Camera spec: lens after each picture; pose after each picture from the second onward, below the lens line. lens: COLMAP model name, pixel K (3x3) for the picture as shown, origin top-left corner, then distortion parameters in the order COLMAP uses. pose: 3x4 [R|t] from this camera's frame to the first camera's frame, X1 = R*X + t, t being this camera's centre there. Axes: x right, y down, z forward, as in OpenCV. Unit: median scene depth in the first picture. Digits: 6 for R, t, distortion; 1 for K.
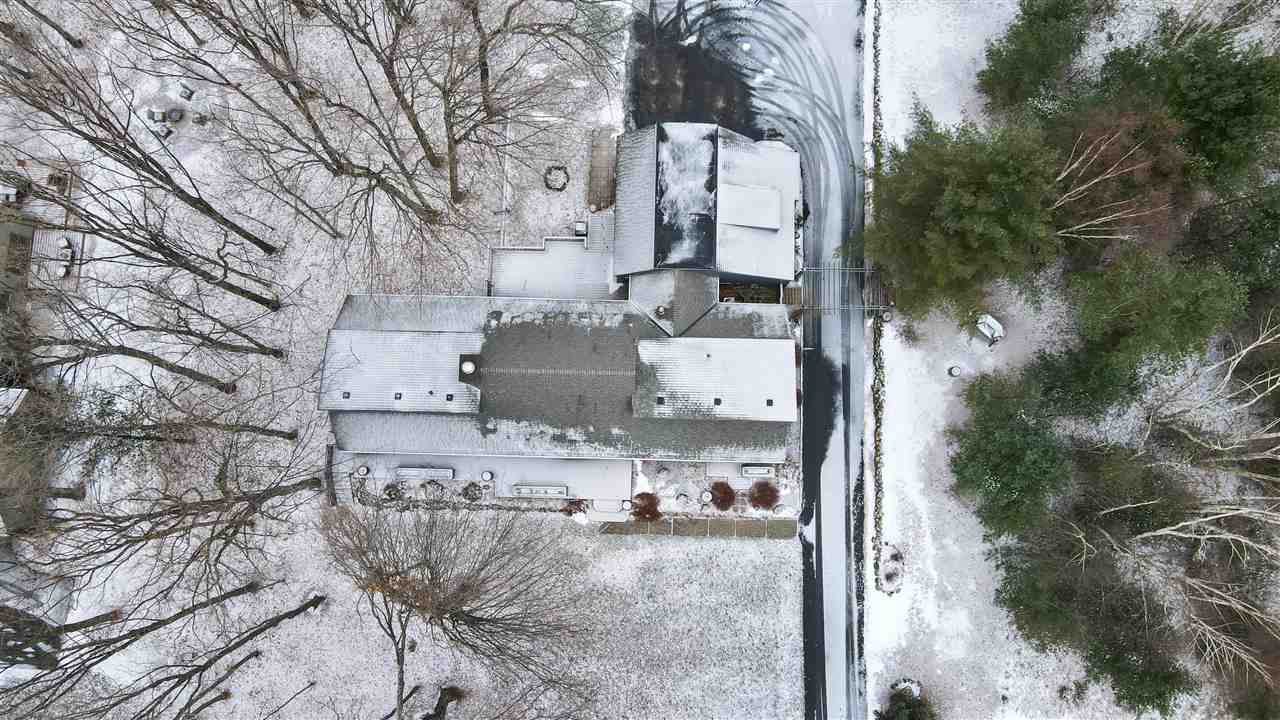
lens RADIAL K [[951.6, 0, 635.0], [0, 951.6, 364.2], [0, 0, 1]] dist [0.007971, 0.005569]
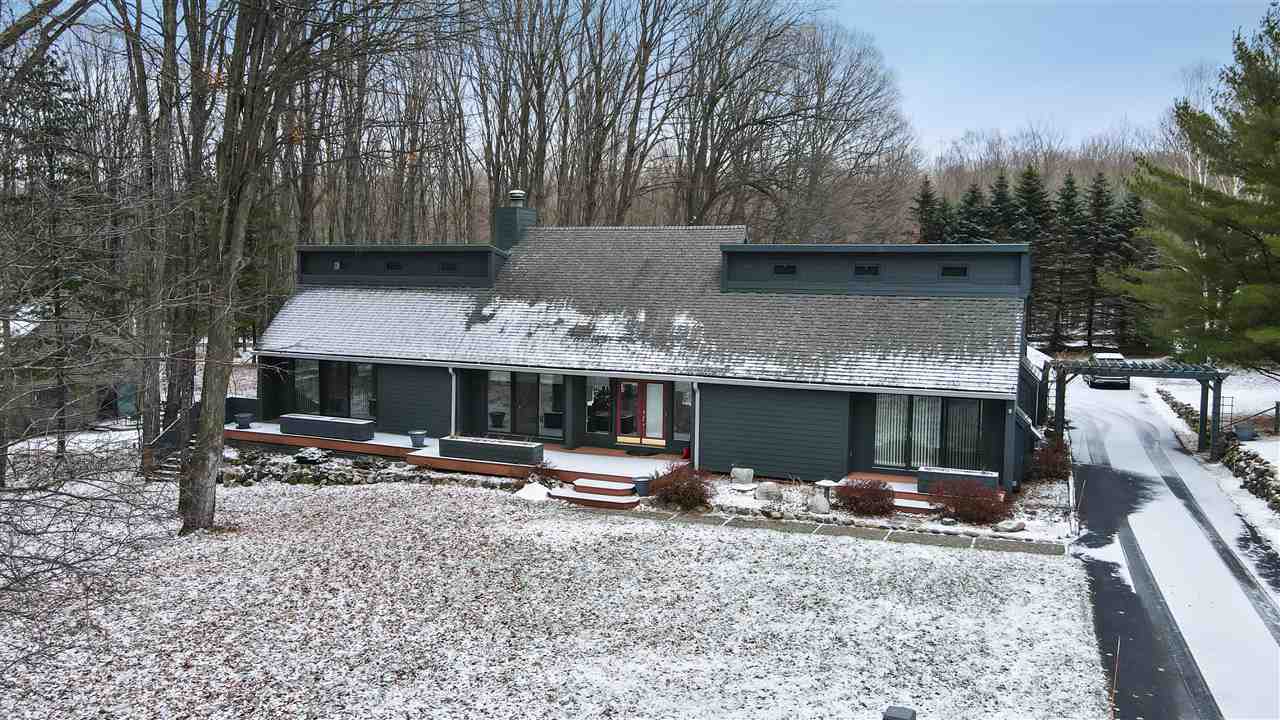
lens RADIAL K [[951.6, 0, 641.7], [0, 951.6, 358.7], [0, 0, 1]] dist [0.007971, 0.005569]
pose [[0.926086, 0.048824, -0.374139, 0.154841], [-0.377119, 0.151429, -0.913701, 0.547591], [0.012045, 0.987262, 0.158649, 0.879168]]
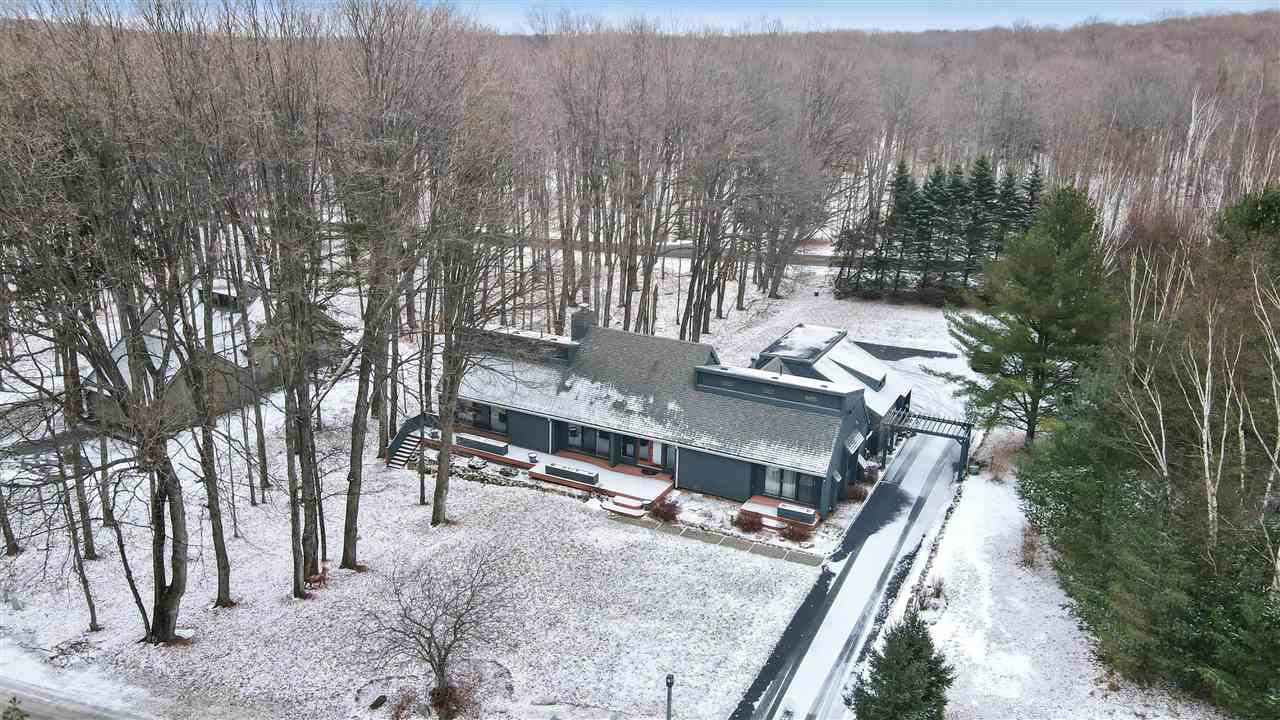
lens RADIAL K [[951.6, 0, 645.2], [0, 951.6, 359.8], [0, 0, 1]] dist [0.007971, 0.005569]
pose [[0.903008, 0.154462, -0.400897, 0.336541], [-0.429572, 0.339132, -0.836933, 0.870434], [0.006683, 0.927972, 0.372591, 0.537203]]
